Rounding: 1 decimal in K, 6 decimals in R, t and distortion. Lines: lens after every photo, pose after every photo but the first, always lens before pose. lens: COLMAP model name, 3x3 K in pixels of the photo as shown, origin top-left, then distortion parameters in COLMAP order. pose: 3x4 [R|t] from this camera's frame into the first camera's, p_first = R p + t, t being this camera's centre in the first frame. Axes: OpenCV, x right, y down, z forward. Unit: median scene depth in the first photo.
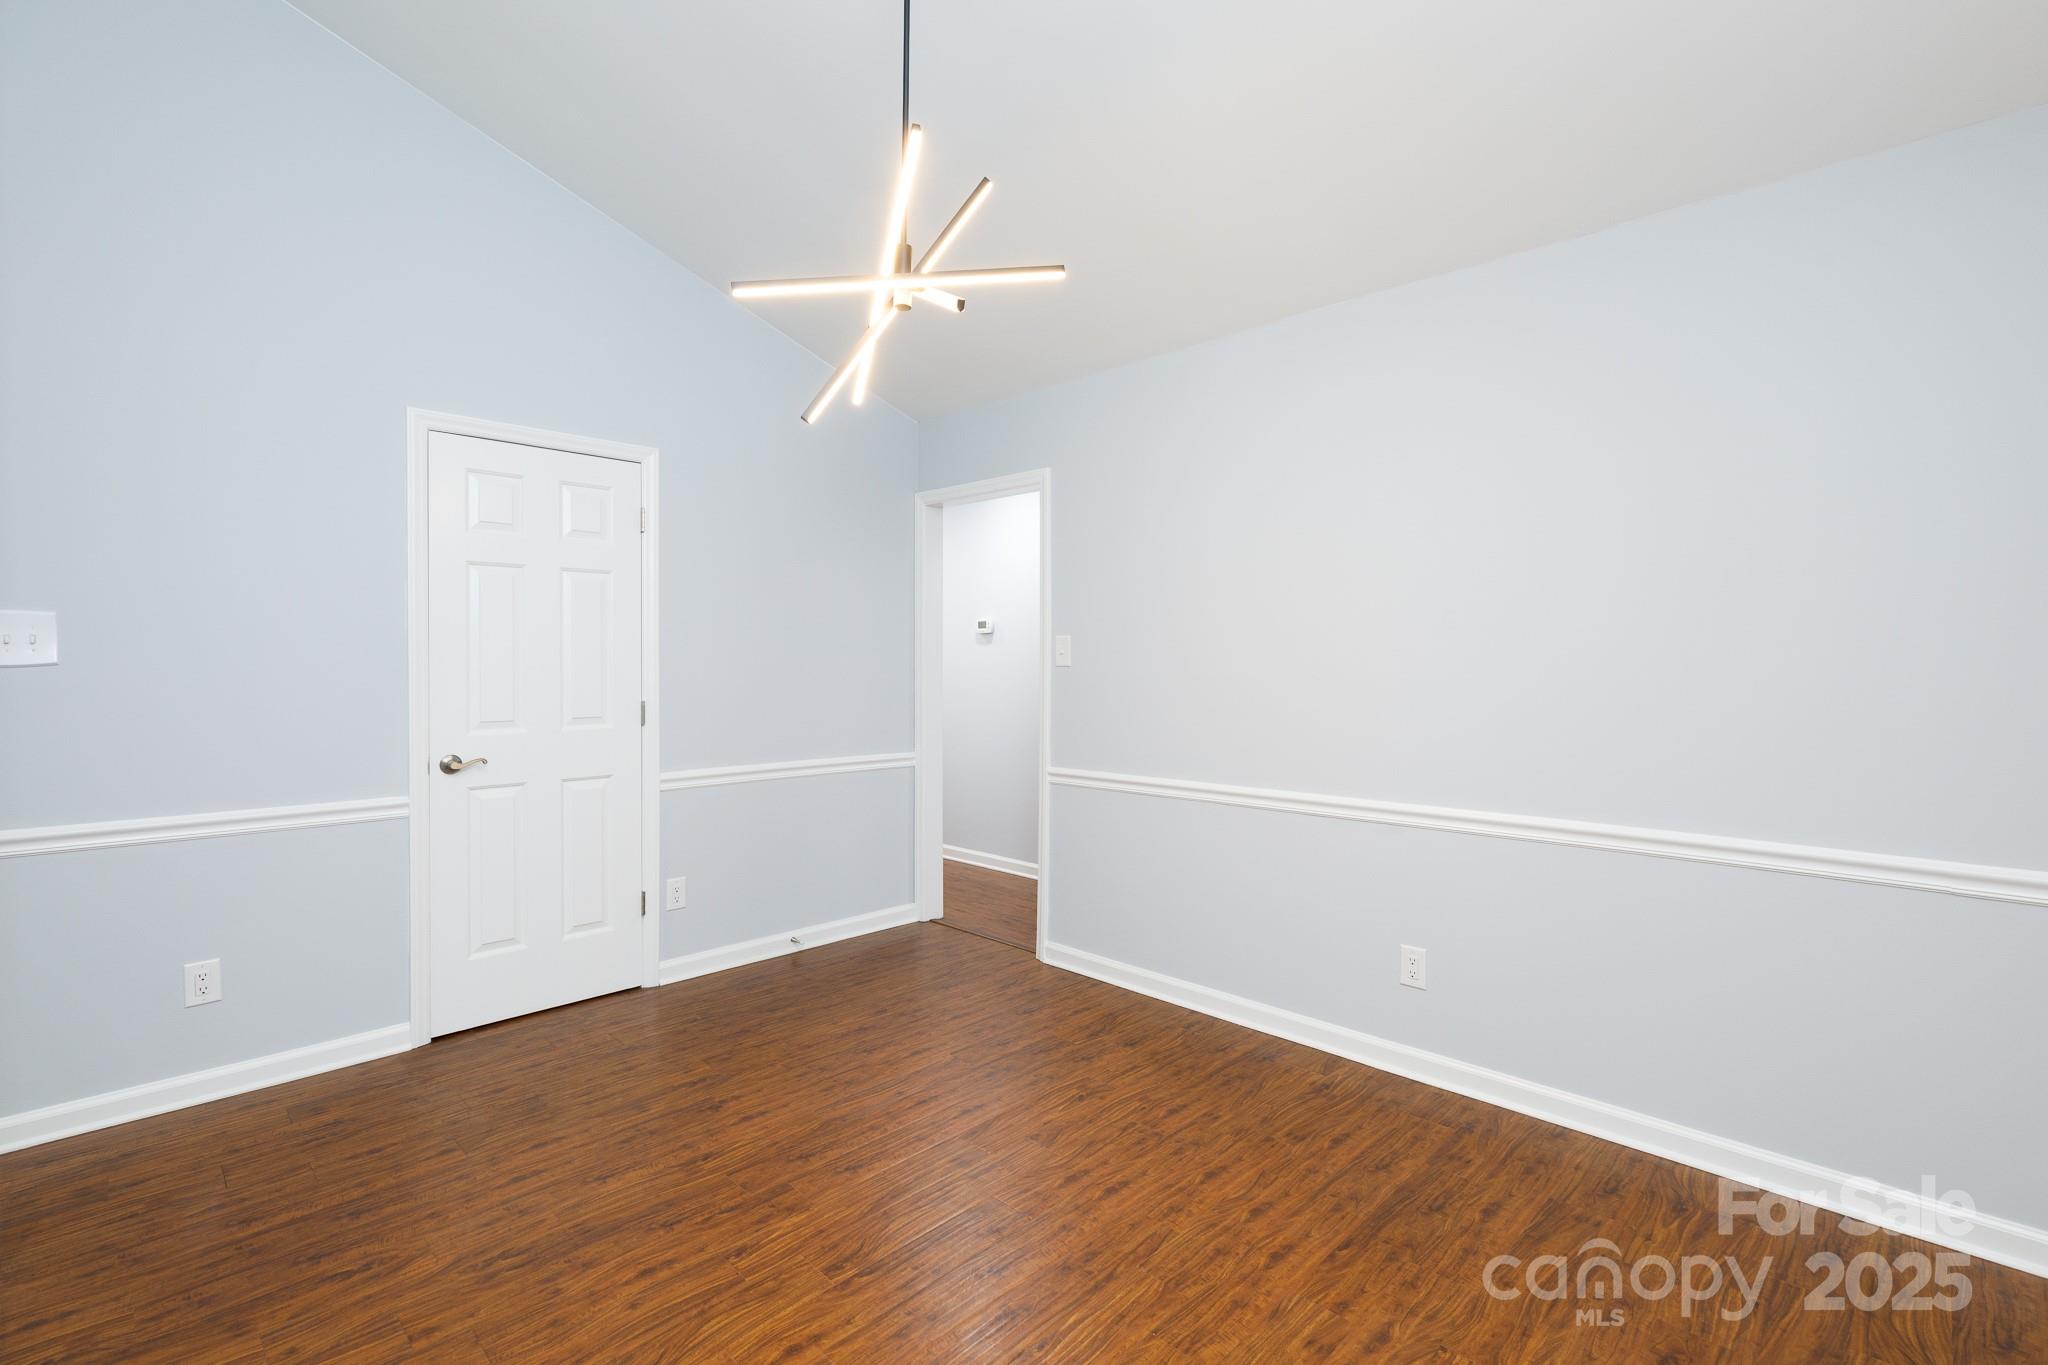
lens RADIAL K [[927.3, 0, 1030.1], [0, 927.3, 679.9], [0, 0, 1]] dist [0.015025, 0.001186]
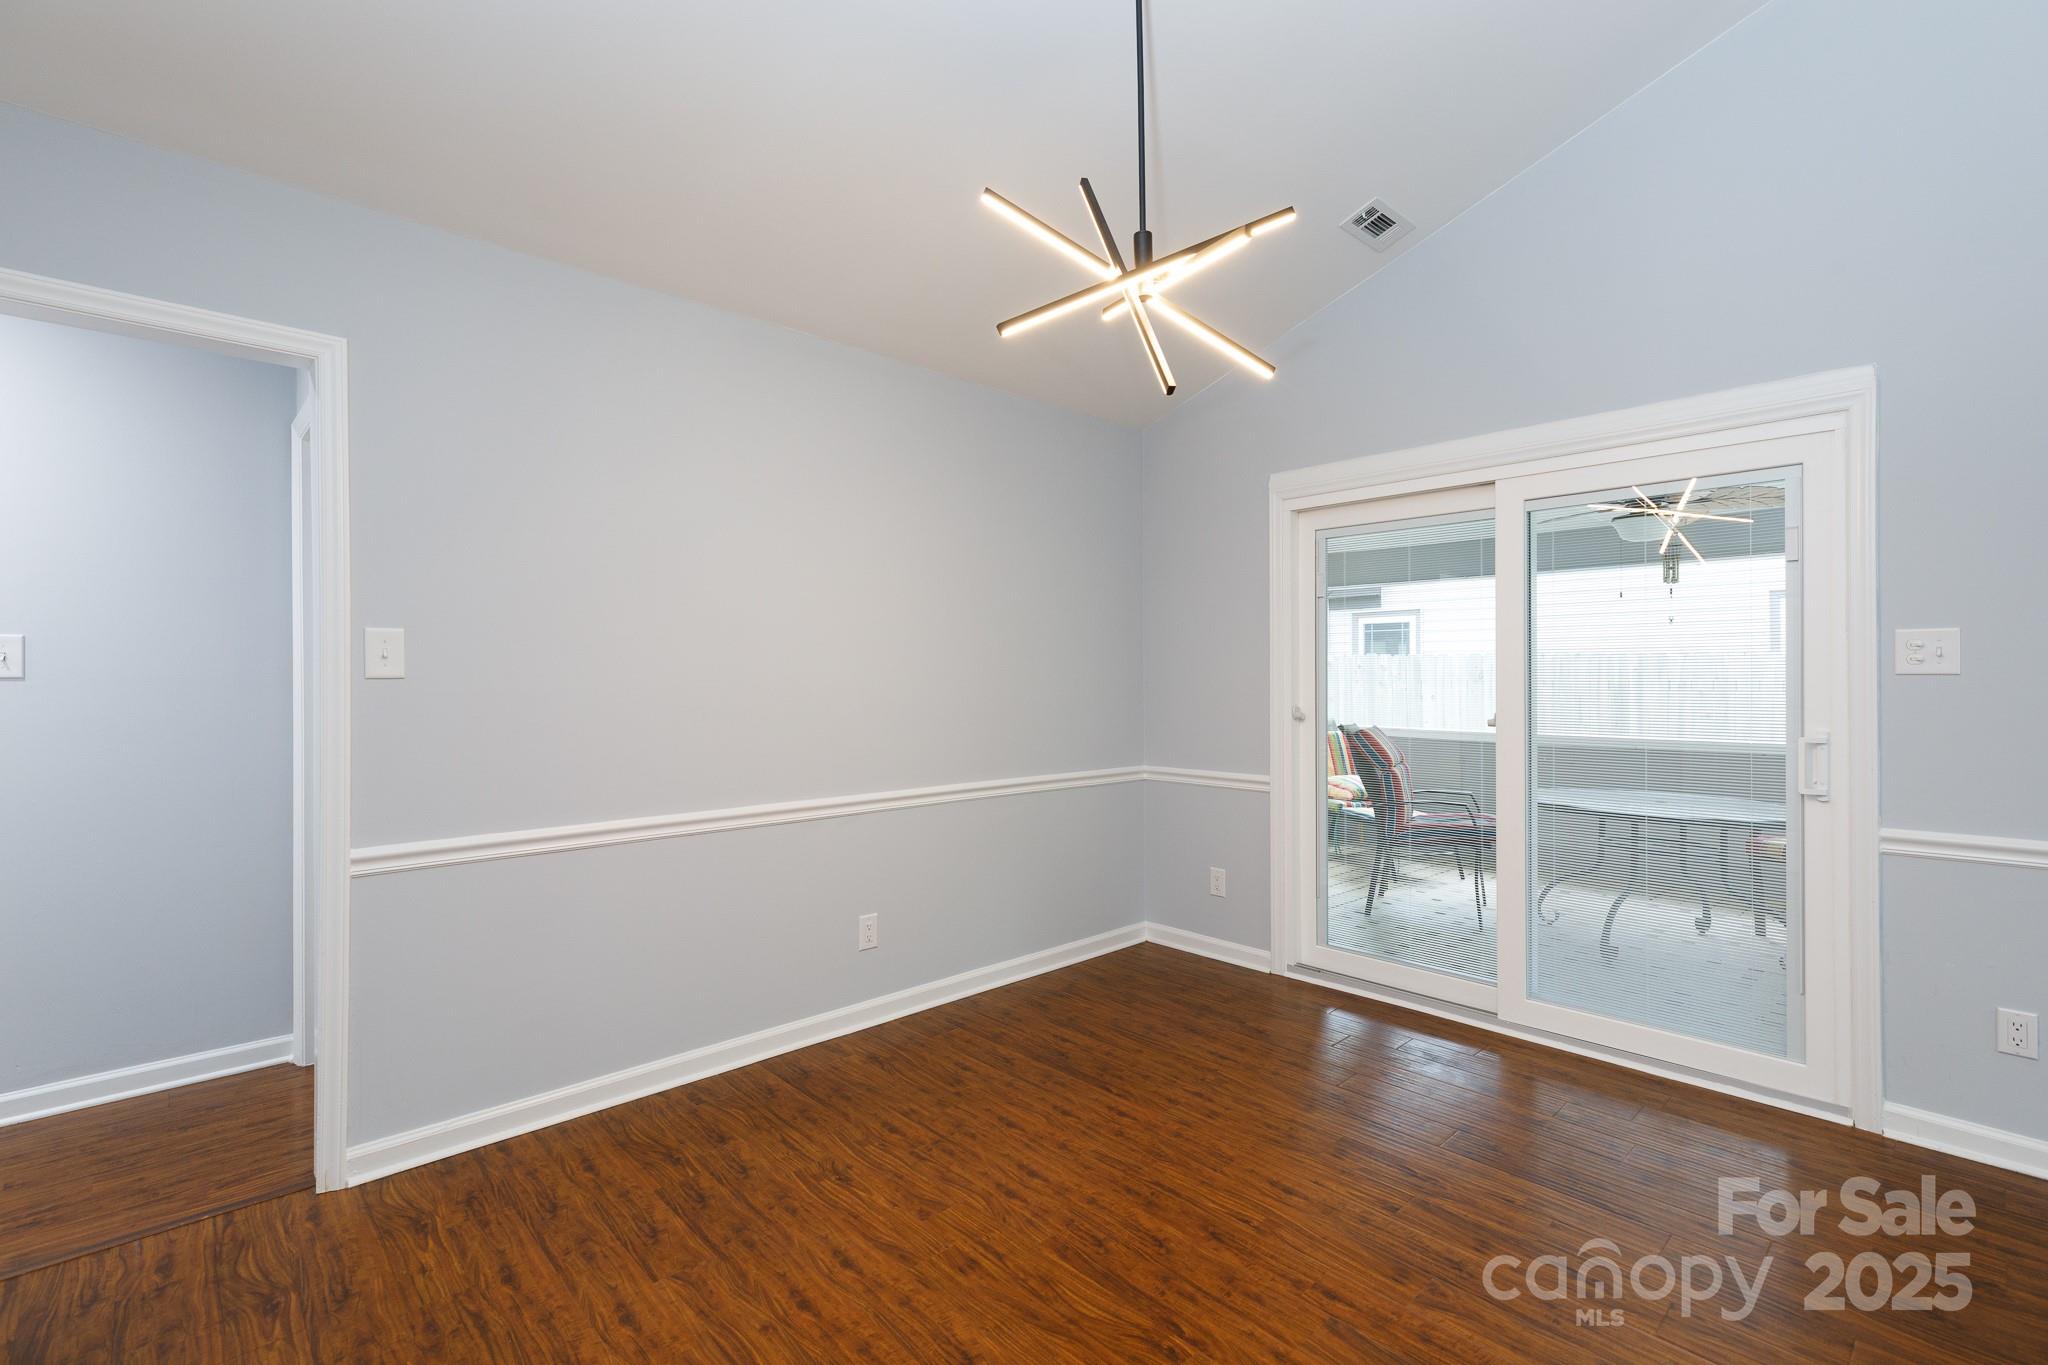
lens RADIAL K [[927.3, 0, 1026.7], [0, 927.3, 686.7], [0, 0, 1]] dist [0.015025, 0.001186]
pose [[0.042398, -0.010805, 0.999042, -0.806209], [0.016601, 0.999811, 0.010109, -0.010420], [-0.998963, 0.016156, 0.042569, 0.803085]]
